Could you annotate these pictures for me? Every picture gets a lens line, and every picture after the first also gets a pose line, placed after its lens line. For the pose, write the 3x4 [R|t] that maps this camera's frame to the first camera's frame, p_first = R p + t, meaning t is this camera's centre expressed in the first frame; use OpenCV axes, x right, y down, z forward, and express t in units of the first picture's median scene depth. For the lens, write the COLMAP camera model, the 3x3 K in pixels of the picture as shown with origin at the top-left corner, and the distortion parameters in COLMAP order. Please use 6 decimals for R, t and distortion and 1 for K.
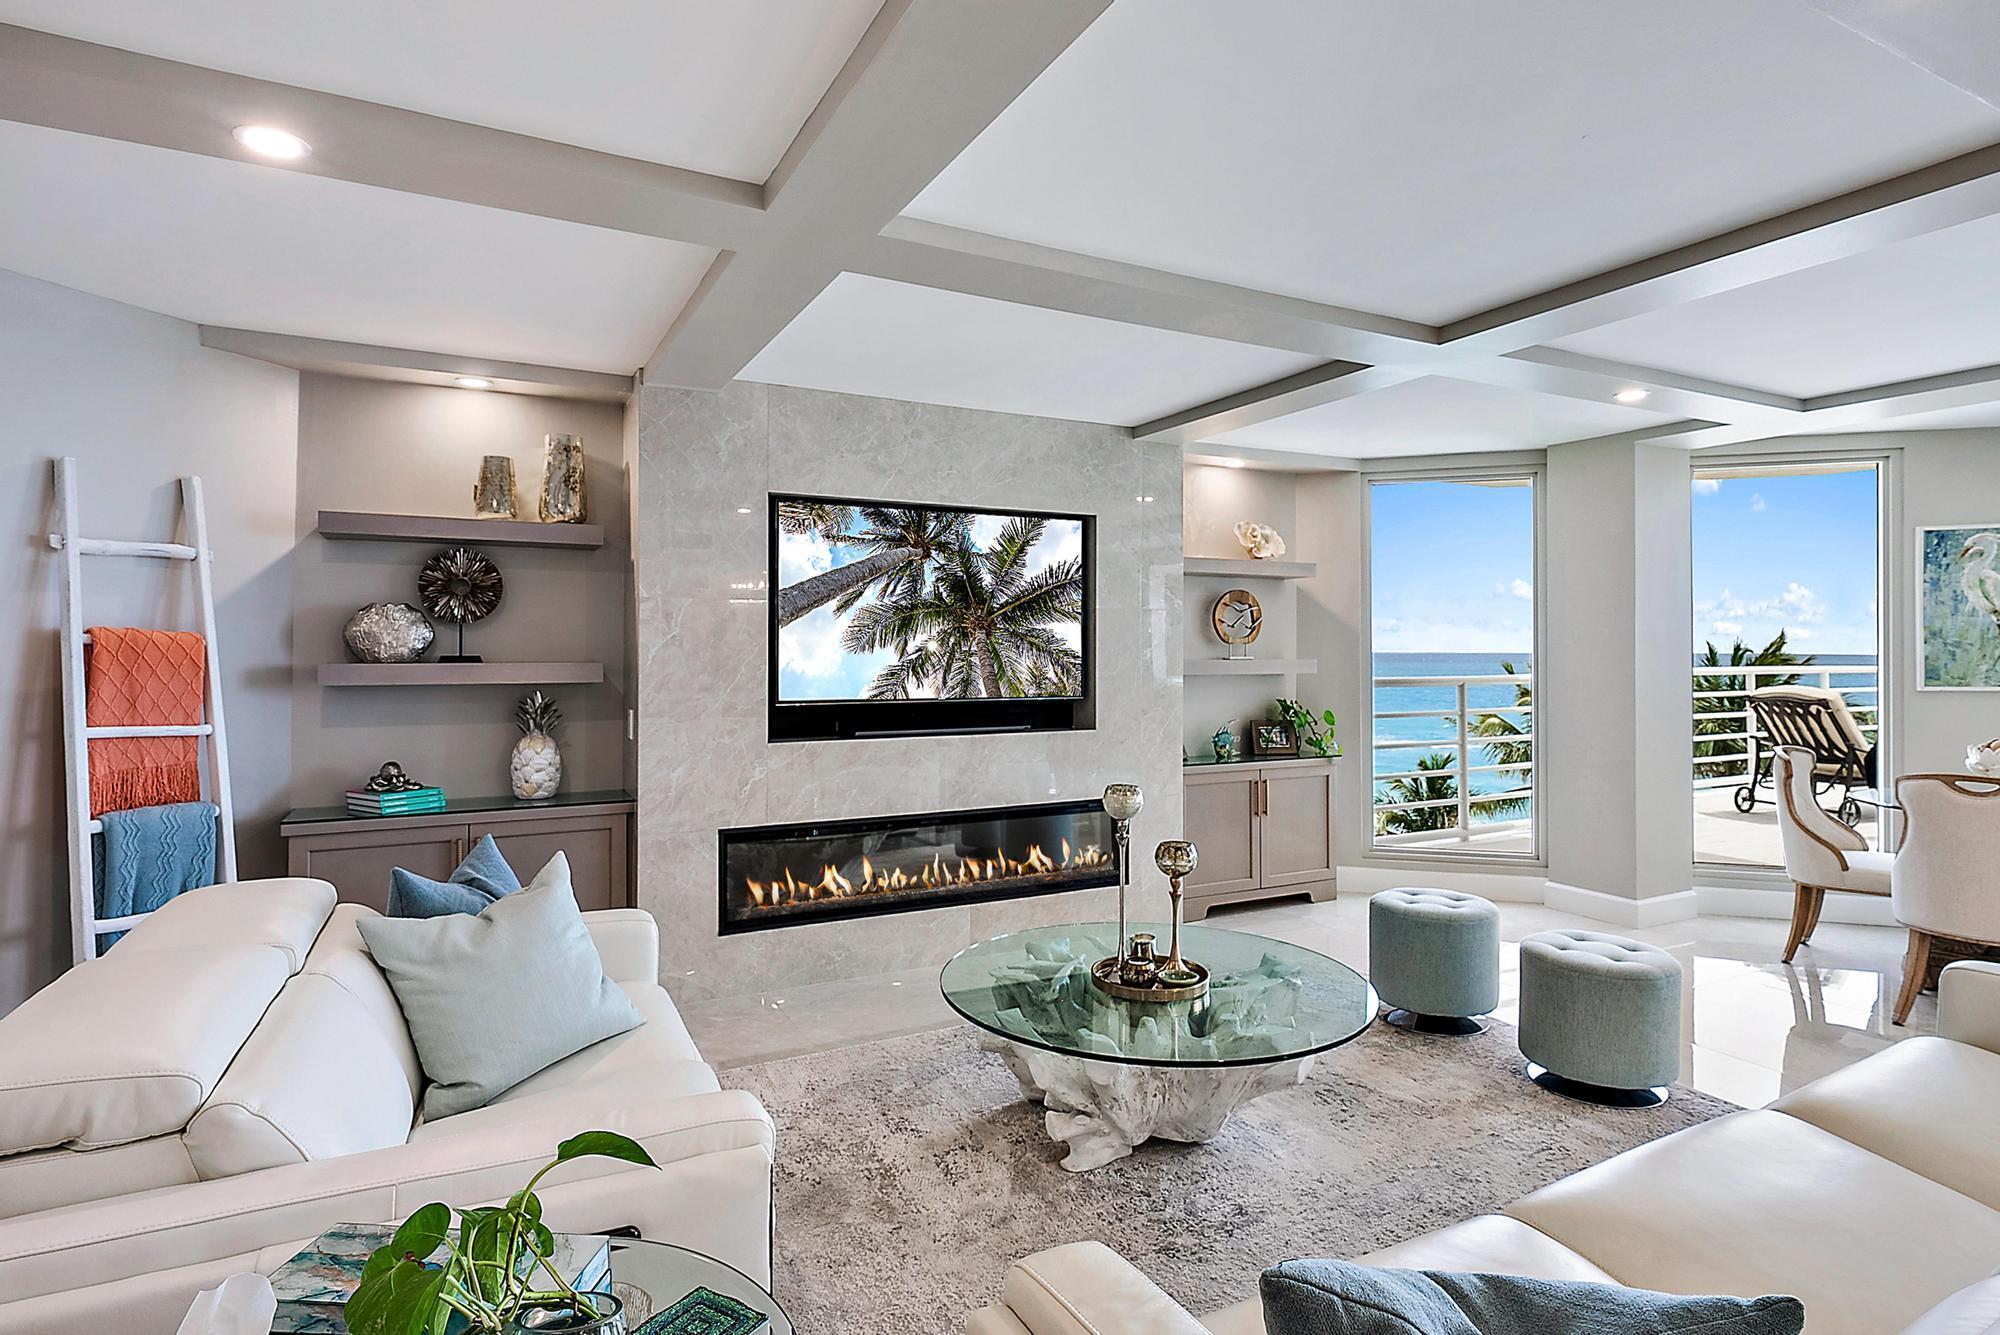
lens RADIAL K [[1022.4, 0, 992.8], [0, 1022.4, 641.6], [0, 0, 1]] dist [-0.006276, -0.000153]
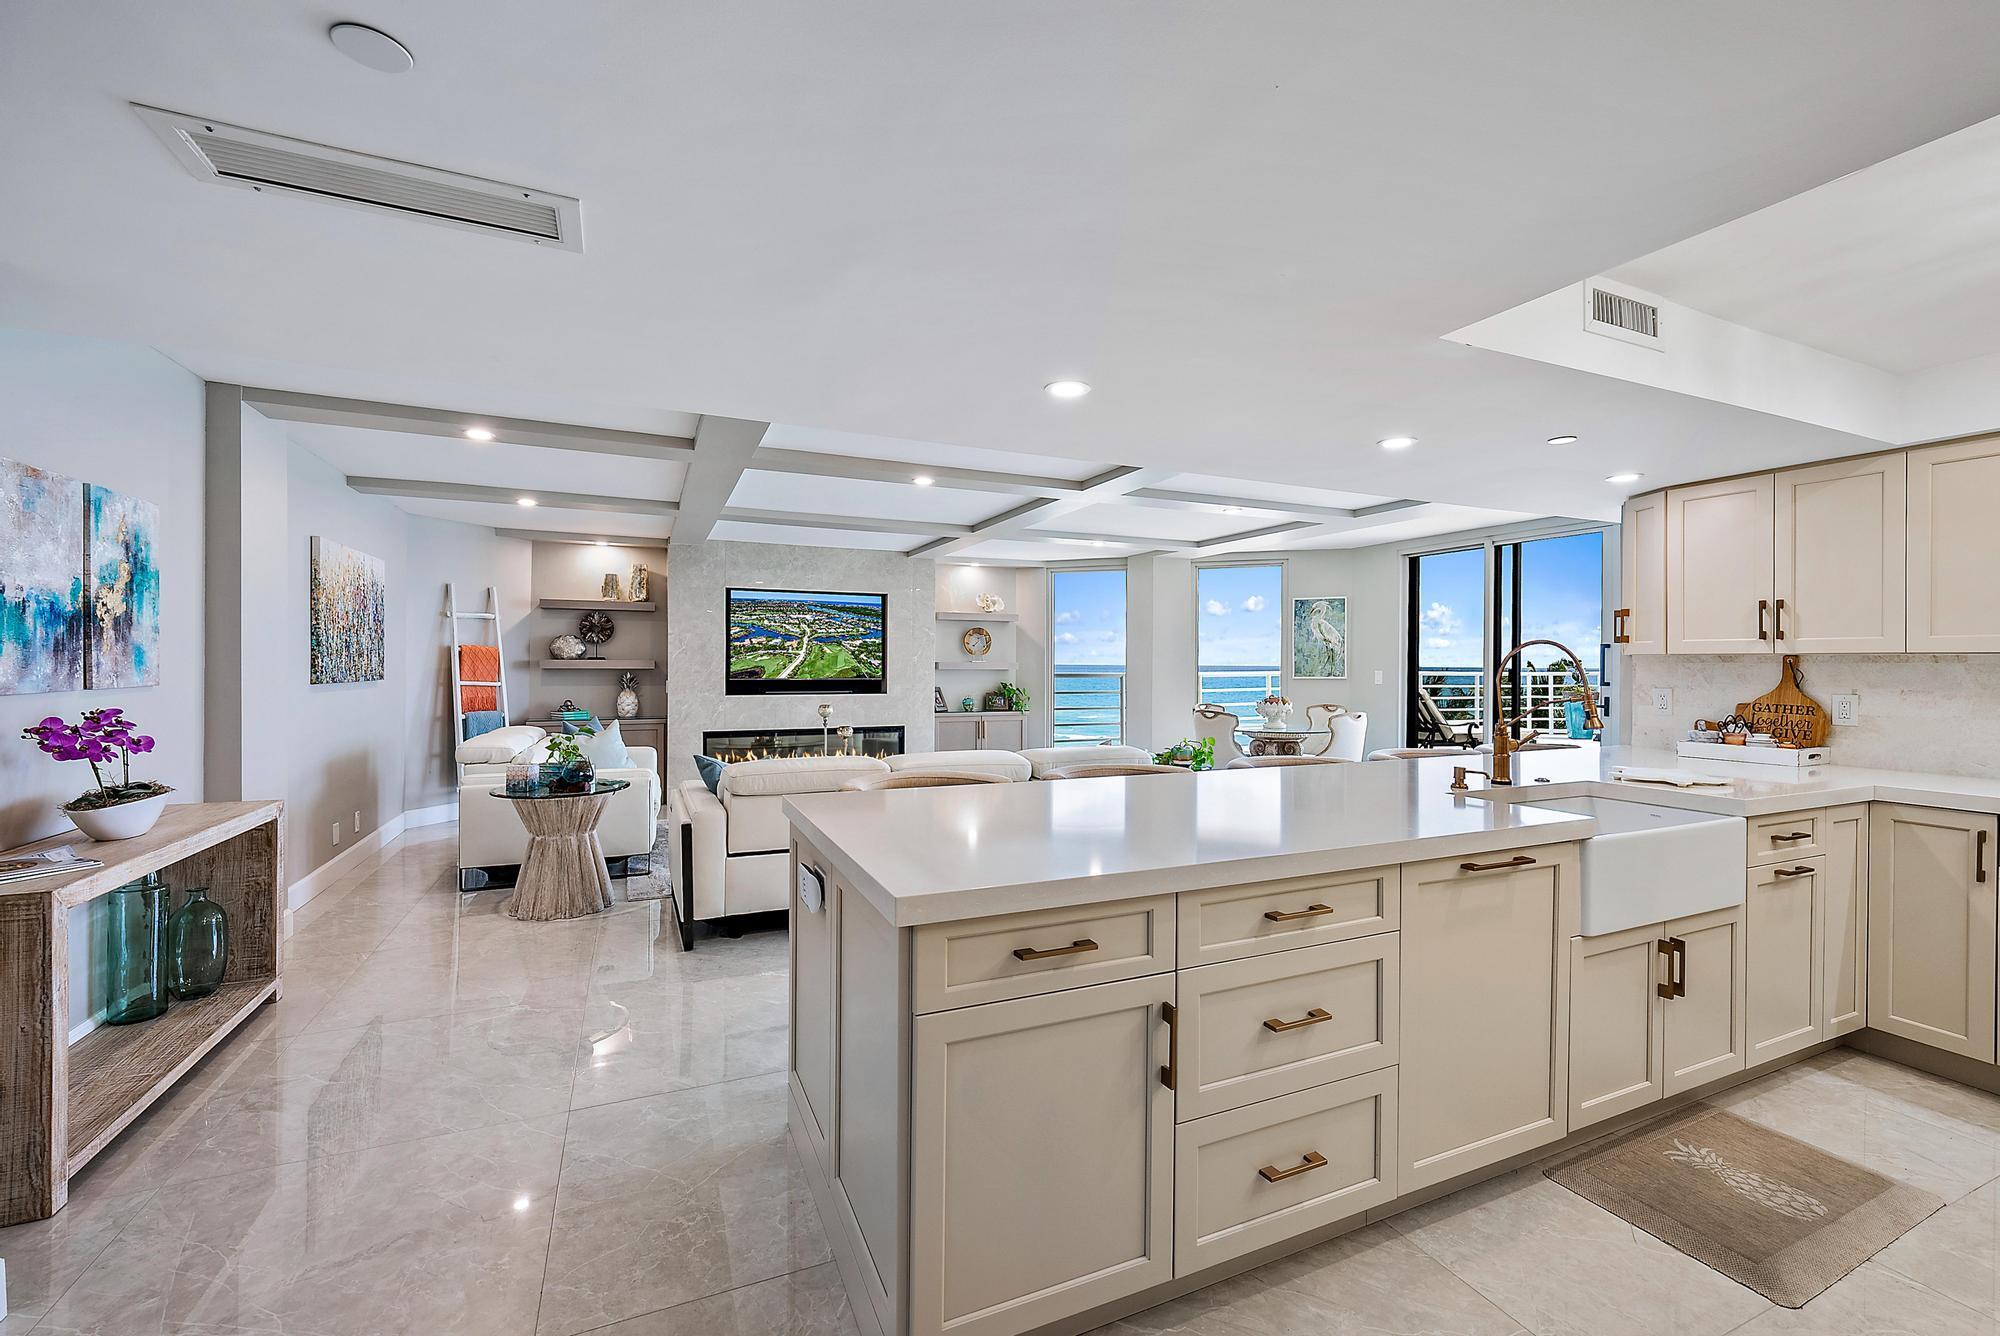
lens RADIAL K [[826.2, 0, 1000.8], [0, 826.2, 666.6], [0, 0, 1]] dist [-0.002672, -0.000183]
pose [[0.997654, 0.005281, -0.068259, 0.527056], [-0.004427, 0.999910, 0.012644, 0.006956], [0.068320, -0.012312, 0.997587, -0.821637]]
